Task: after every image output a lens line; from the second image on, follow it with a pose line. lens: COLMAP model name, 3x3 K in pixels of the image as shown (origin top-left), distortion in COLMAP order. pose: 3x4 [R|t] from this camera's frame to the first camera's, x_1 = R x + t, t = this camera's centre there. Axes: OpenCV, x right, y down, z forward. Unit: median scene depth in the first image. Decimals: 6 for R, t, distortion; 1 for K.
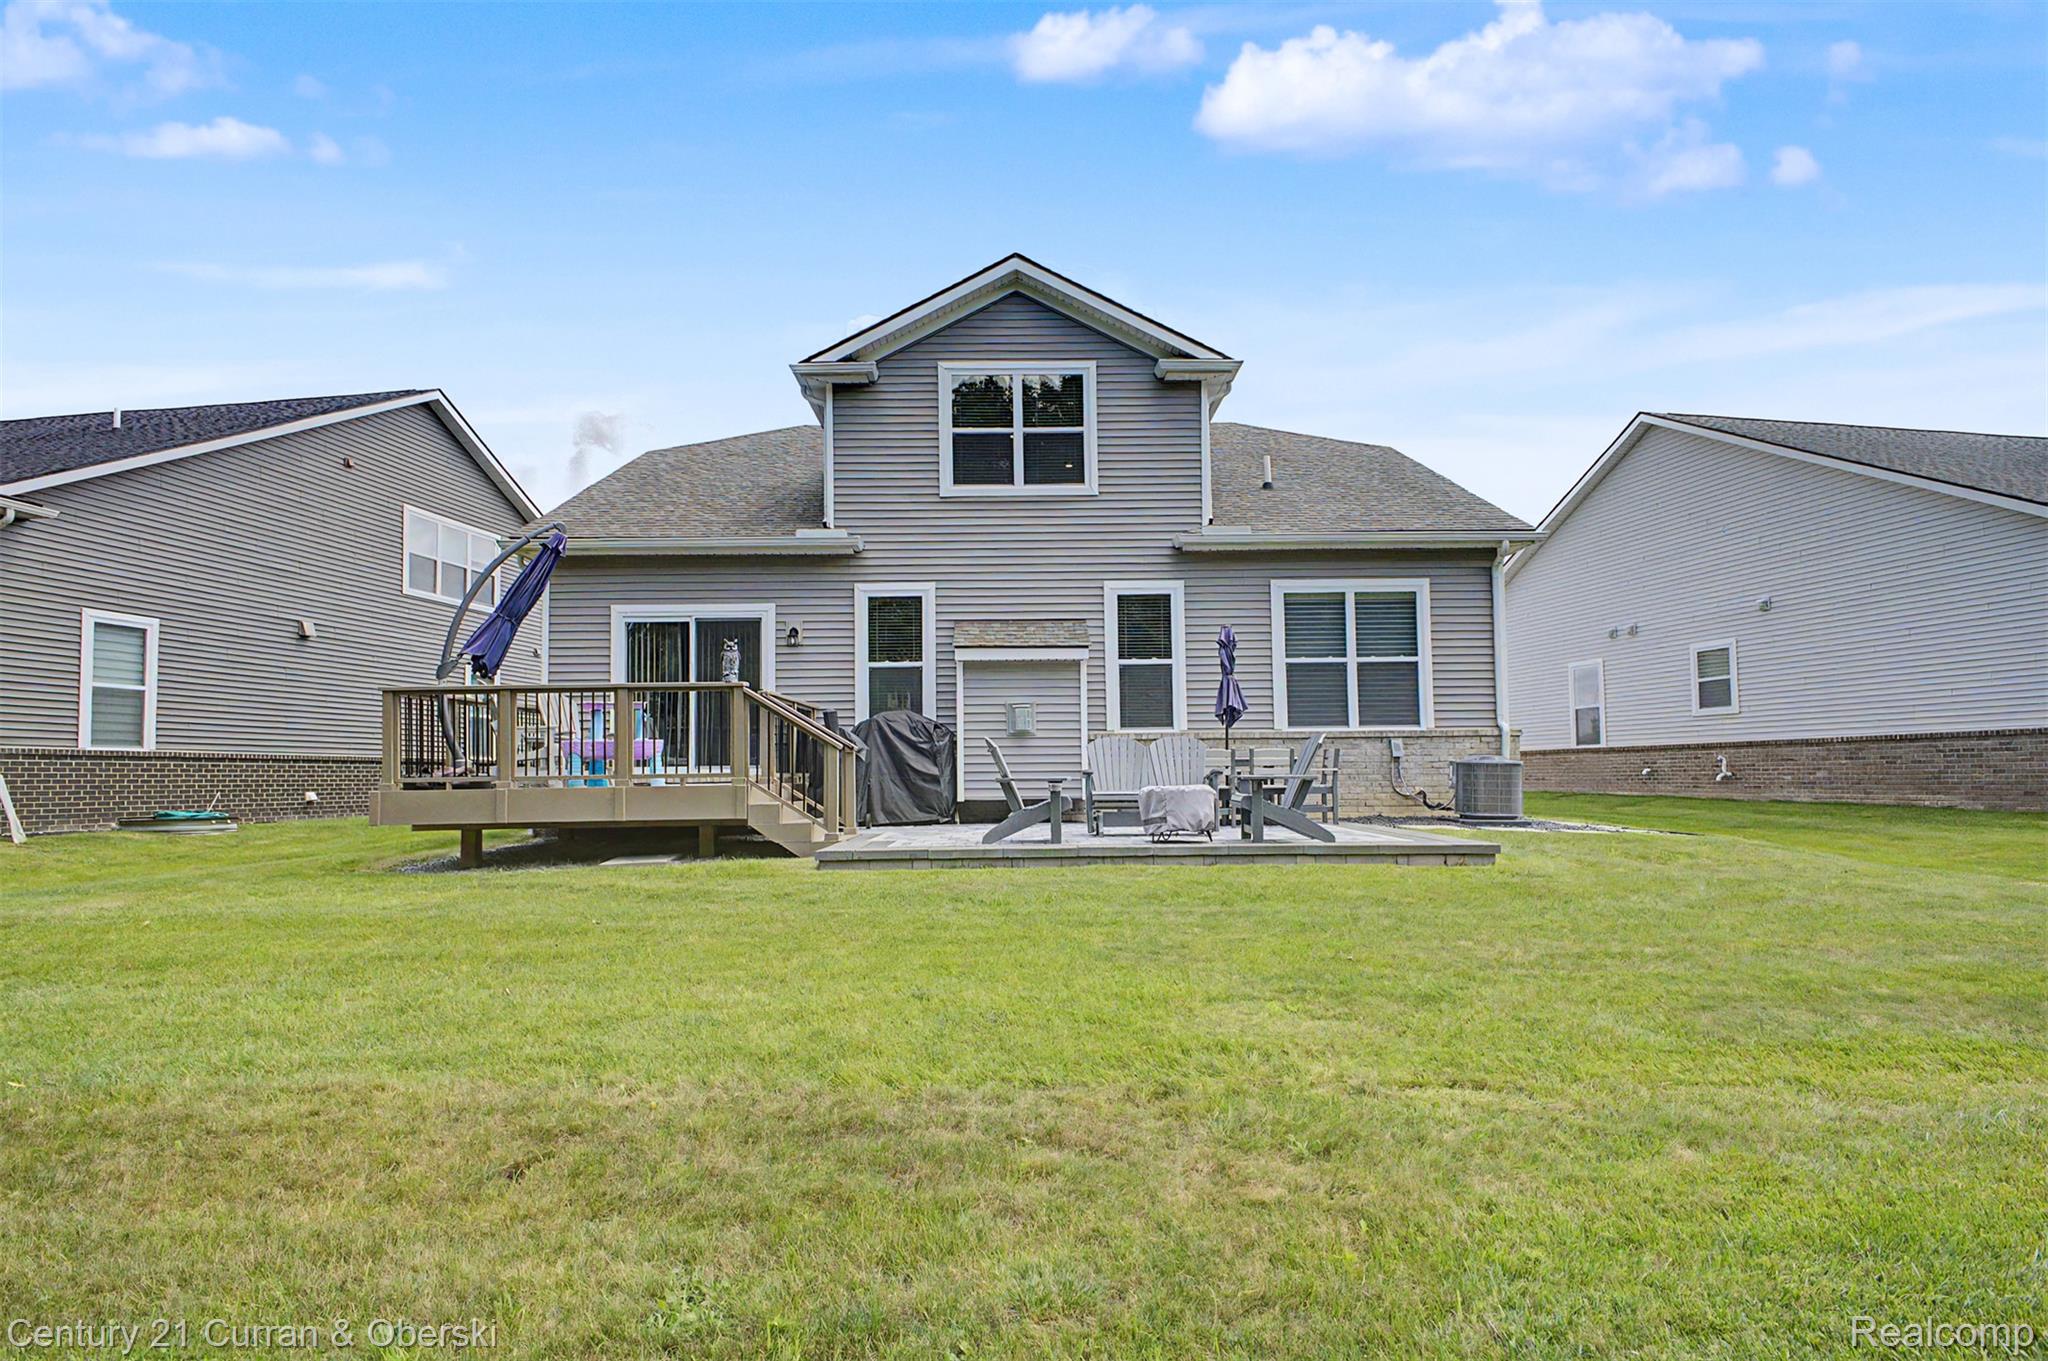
lens RADIAL K [[1098.3, 0, 1027.0], [0, 1098.3, 752.2], [0, 0, 1]] dist [0.000113, -0.000019]
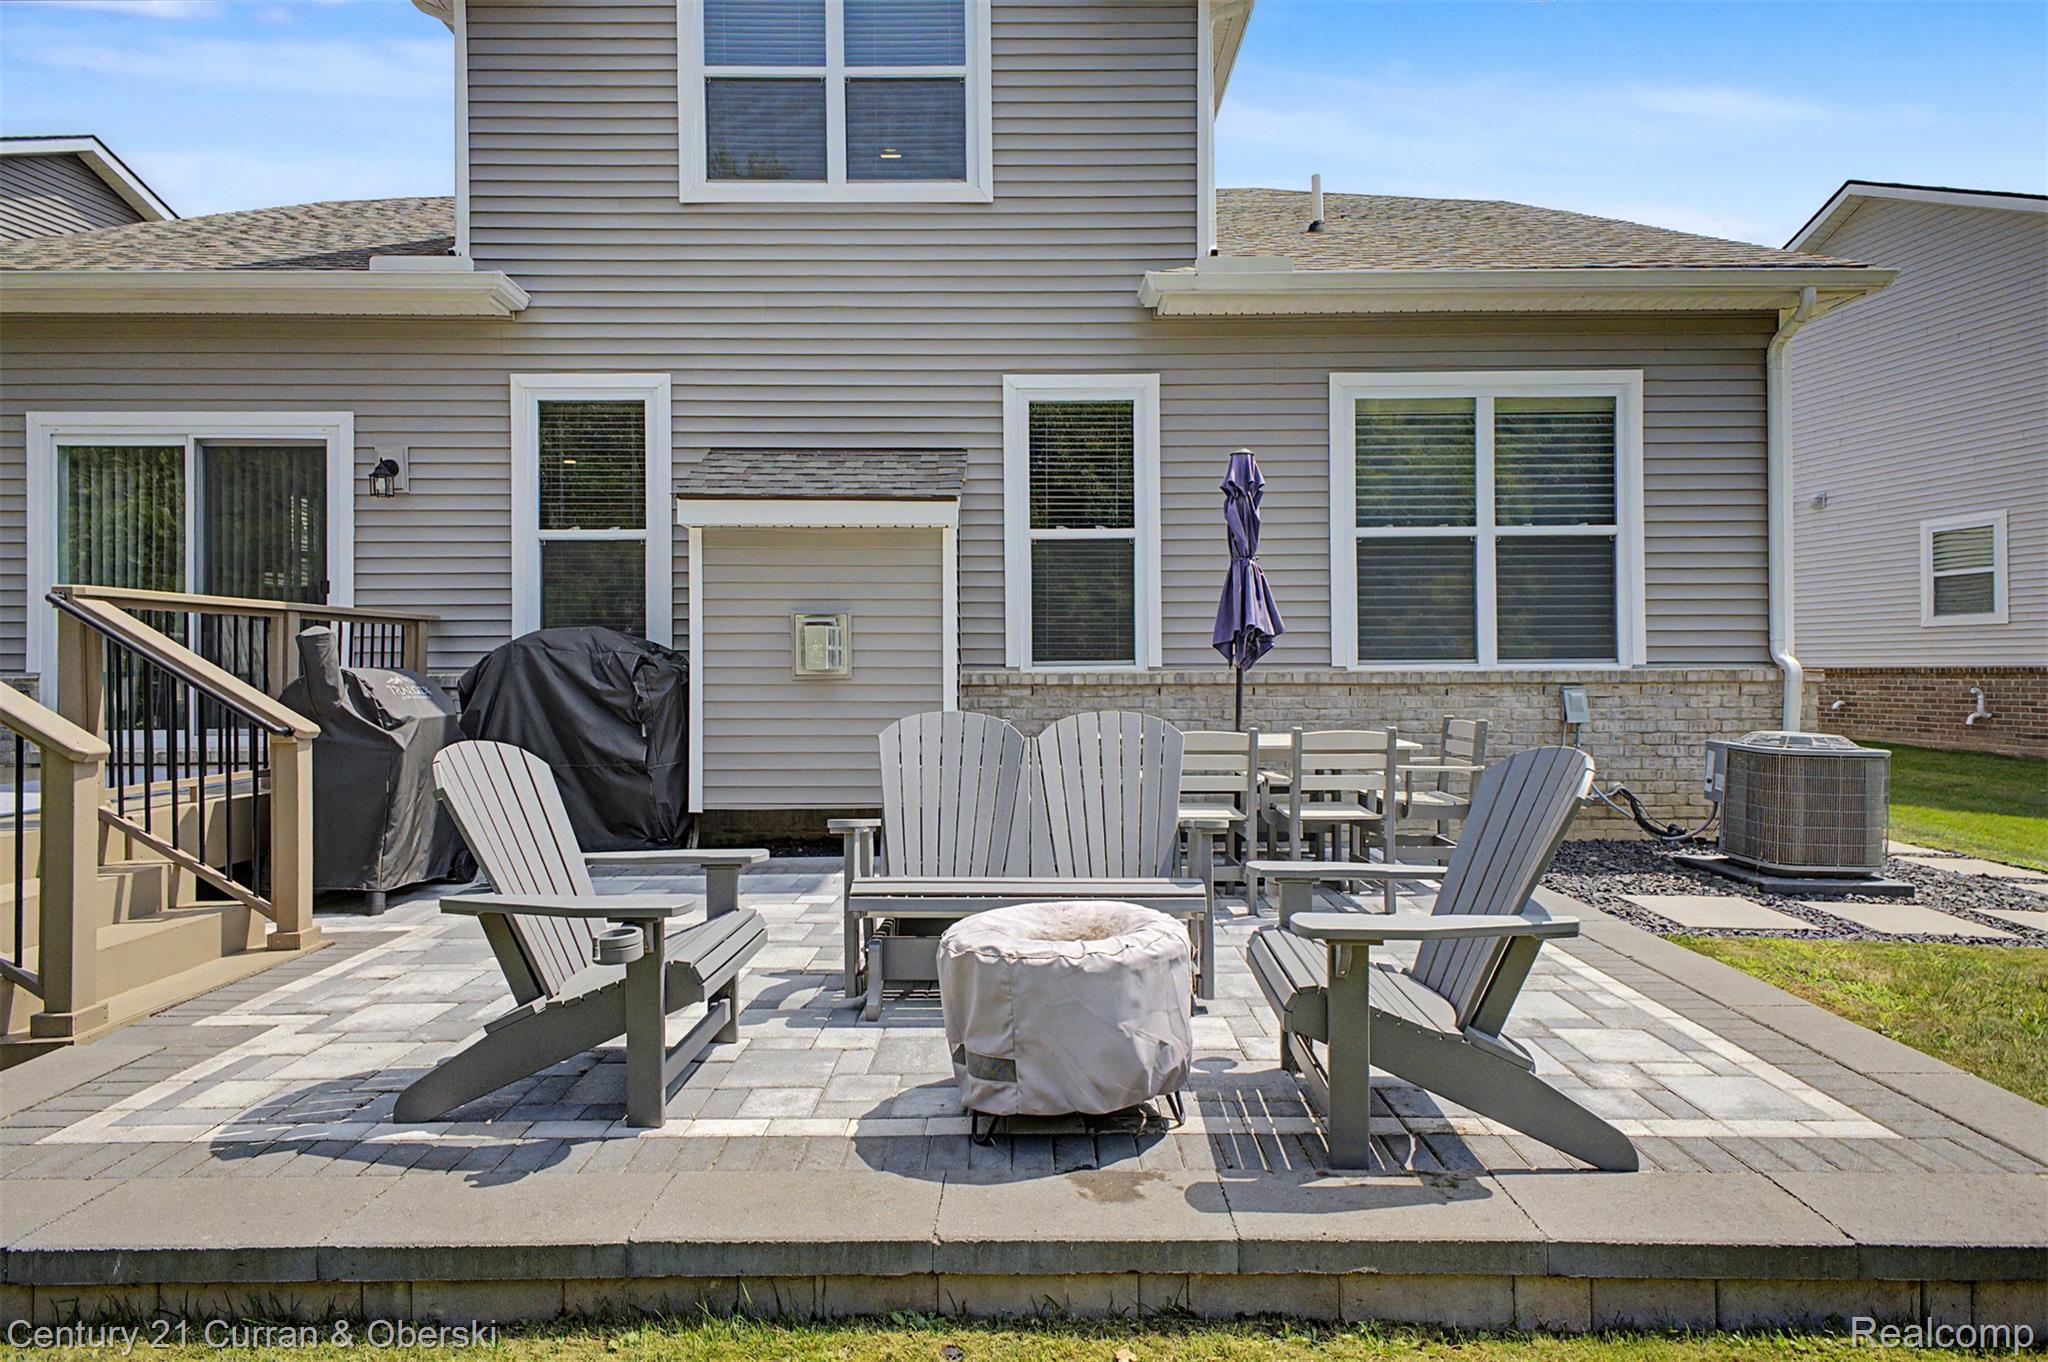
lens RADIAL K [[1125.3, 0, 1024.0], [0, 1125.3, 681.0], [0, 0, 1]] dist [0.021054, -0.001976]
pose [[0.999964, 0.007408, -0.004100, 0.083615], [-0.007267, 0.999421, 0.033233, -0.030462], [0.004344, -0.033202, 0.999439, 0.470604]]
